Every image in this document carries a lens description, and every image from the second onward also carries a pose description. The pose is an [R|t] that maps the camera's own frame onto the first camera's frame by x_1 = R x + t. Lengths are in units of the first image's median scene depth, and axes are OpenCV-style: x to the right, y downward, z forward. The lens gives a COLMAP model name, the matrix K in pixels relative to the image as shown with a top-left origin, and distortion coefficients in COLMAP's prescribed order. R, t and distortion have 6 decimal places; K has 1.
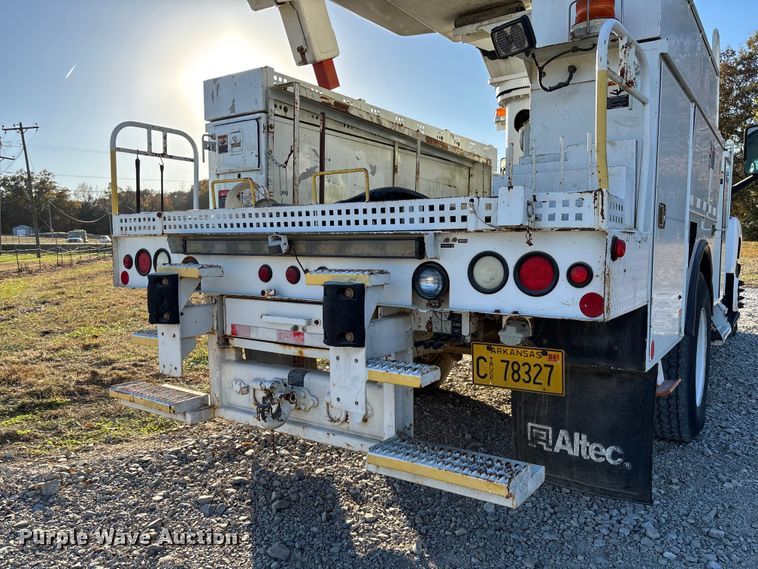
lens RADIAL K [[569.5, 0, 384.0], [0, 569.5, 282.7], [0, 0, 1]] dist [0.037175, -0.033390]
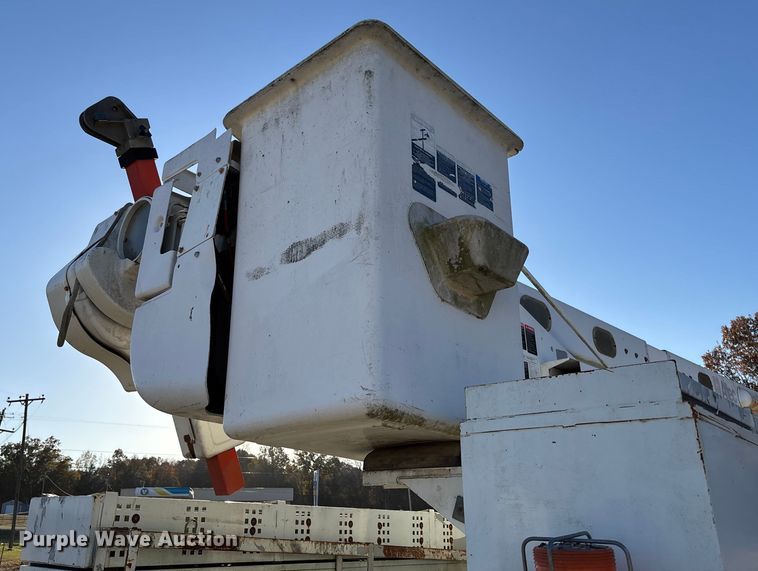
lens RADIAL K [[635.3, 0, 335.5], [0, 635.3, 257.5], [0, 0, 1]] dist [0.075789, -0.080931]
pose [[0.992301, -0.026558, -0.120965, 0.214213], [-0.030818, 0.893060, -0.448880, -0.403551], [0.119951, 0.449152, 0.885367, 0.343041]]
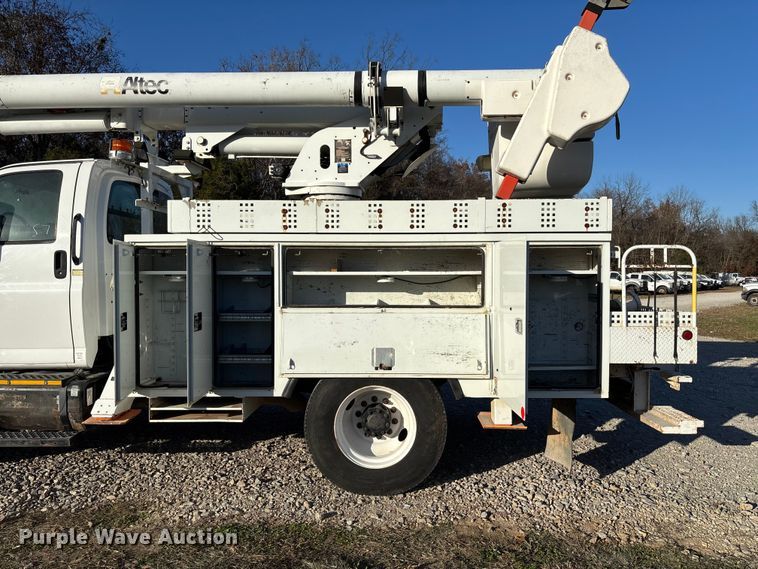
lens RADIAL K [[569.5, 0, 387.1], [0, 569.5, 288.7], [0, 0, 1]] dist [0.037175, -0.033390]
pose [[-0.529624, -0.020482, 0.847985, -1.586136], [0.058309, 0.996464, 0.060486, -0.394988], [-0.846226, 0.081481, -0.526557, 3.101211]]
